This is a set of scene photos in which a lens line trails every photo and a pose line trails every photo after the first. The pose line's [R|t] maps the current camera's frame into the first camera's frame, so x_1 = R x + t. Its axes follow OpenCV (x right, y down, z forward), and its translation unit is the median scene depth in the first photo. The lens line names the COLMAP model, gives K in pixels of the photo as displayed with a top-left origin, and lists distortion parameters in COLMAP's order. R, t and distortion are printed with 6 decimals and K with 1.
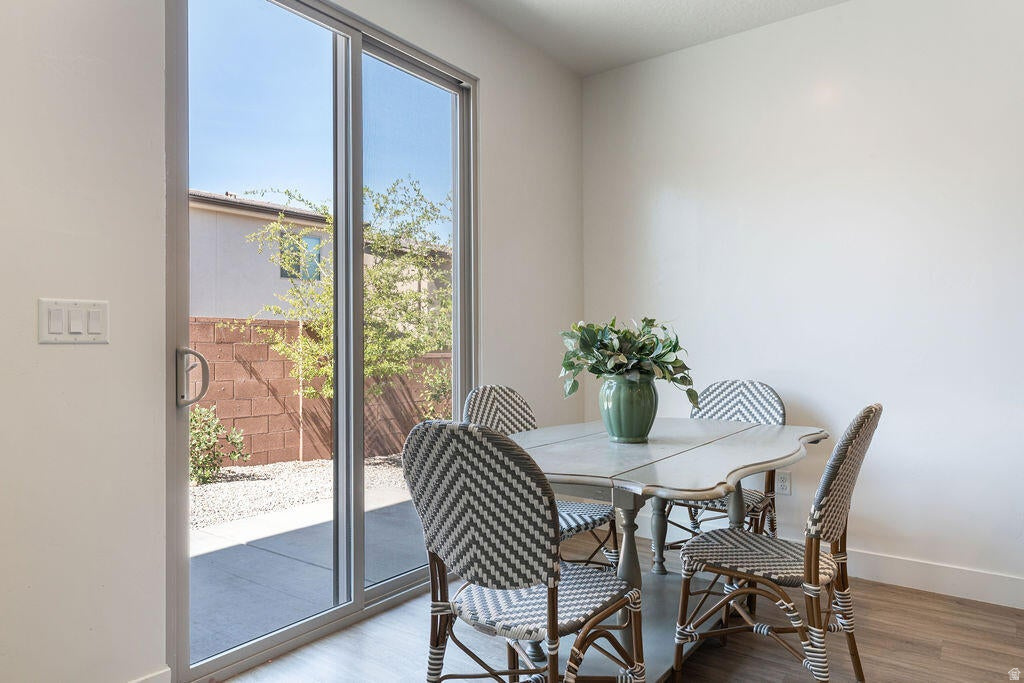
lens RADIAL K [[661.2, 0, 512.0], [0, 661.2, 341.5], [0, 0, 1]] dist [0.001287, 0.000104]
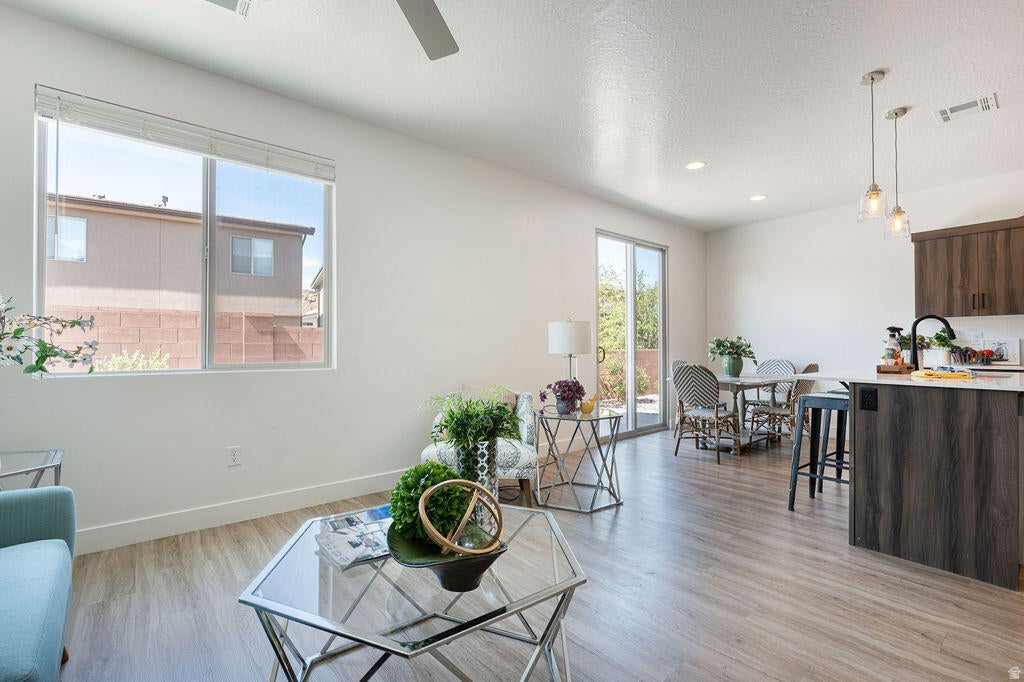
lens RADIAL K [[454.8, 0, 512.0], [0, 454.8, 341.0], [0, 0, 1]] dist [-0.004279, -0.000030]
pose [[0.971649, 0.001850, -0.236423, -0.327973], [-0.002673, 0.999991, -0.003160, -0.007497], [0.236415, 0.003702, 0.971645, -1.323124]]
